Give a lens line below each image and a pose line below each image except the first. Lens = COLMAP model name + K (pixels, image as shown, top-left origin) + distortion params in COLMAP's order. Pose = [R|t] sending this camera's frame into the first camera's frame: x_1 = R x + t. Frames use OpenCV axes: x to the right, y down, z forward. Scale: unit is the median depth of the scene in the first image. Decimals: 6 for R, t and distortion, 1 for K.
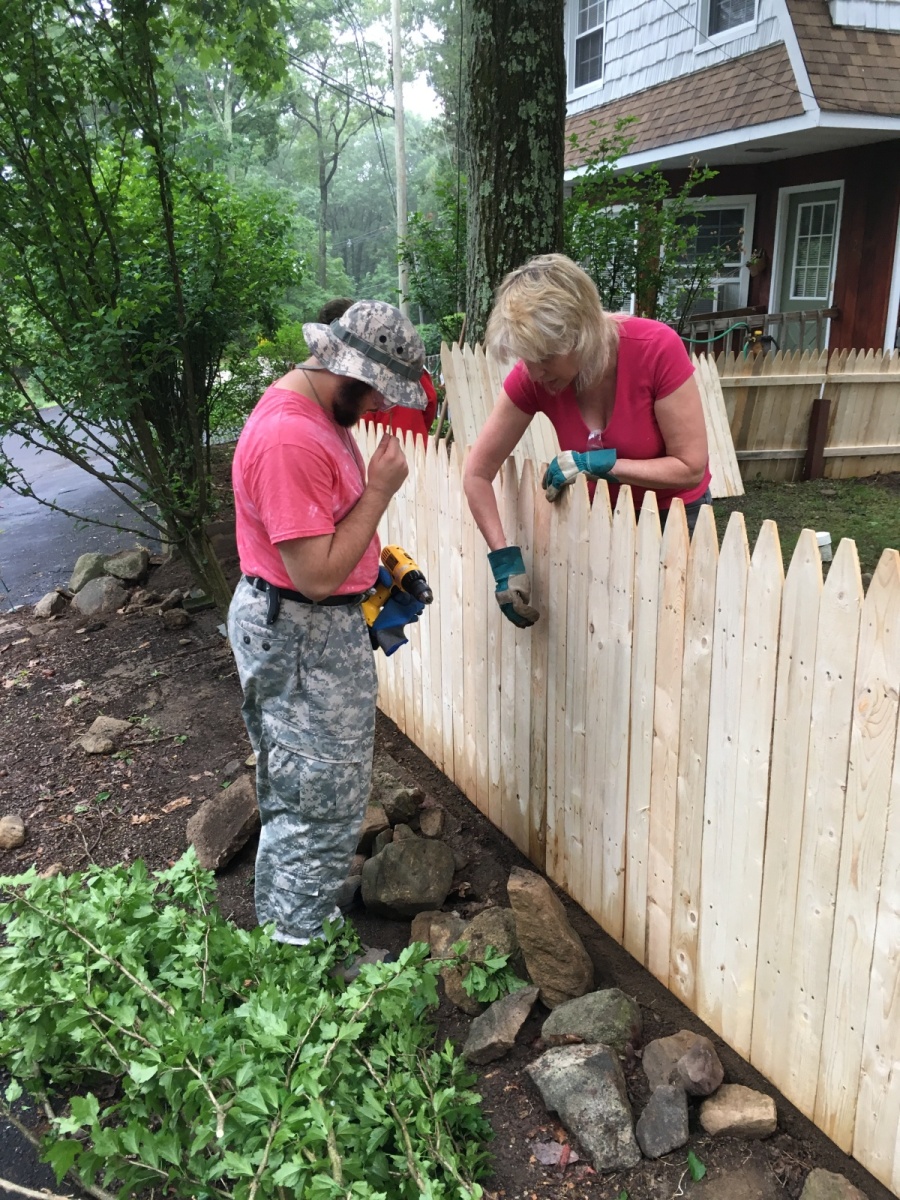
lens RADIAL K [[1037.7, 0, 446.7], [0, 1037.7, 601.3], [0, 0, 1]] dist [0.059911, -0.058016]
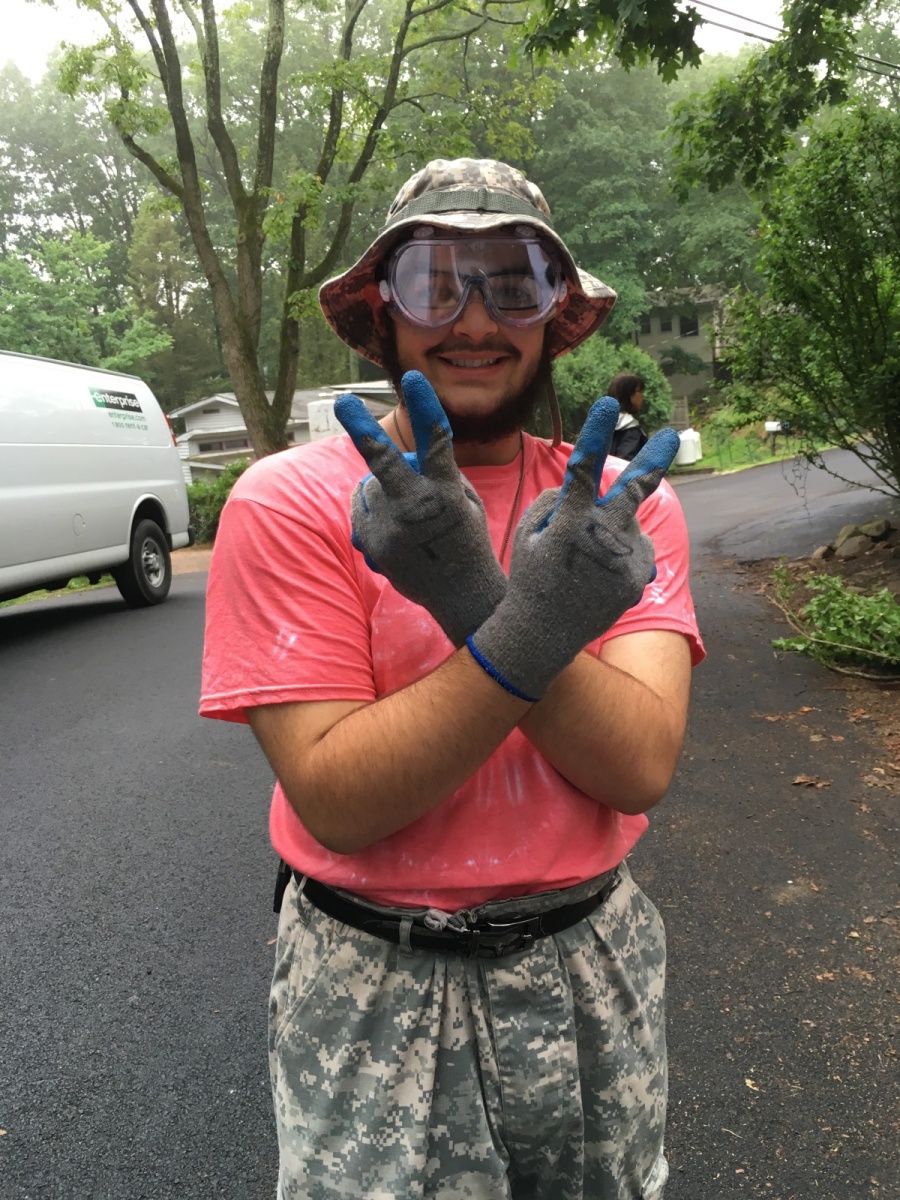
lens RADIAL K [[1037.7, 0, 458.0], [0, 1037.7, 605.5], [0, 0, 1]] dist [0.059911, -0.058016]
pose [[0.774127, 0.076586, -0.628381, 0.212413], [-0.103235, 0.994639, -0.005954, 0.164085], [0.624556, 0.069480, 0.777883, -0.623796]]
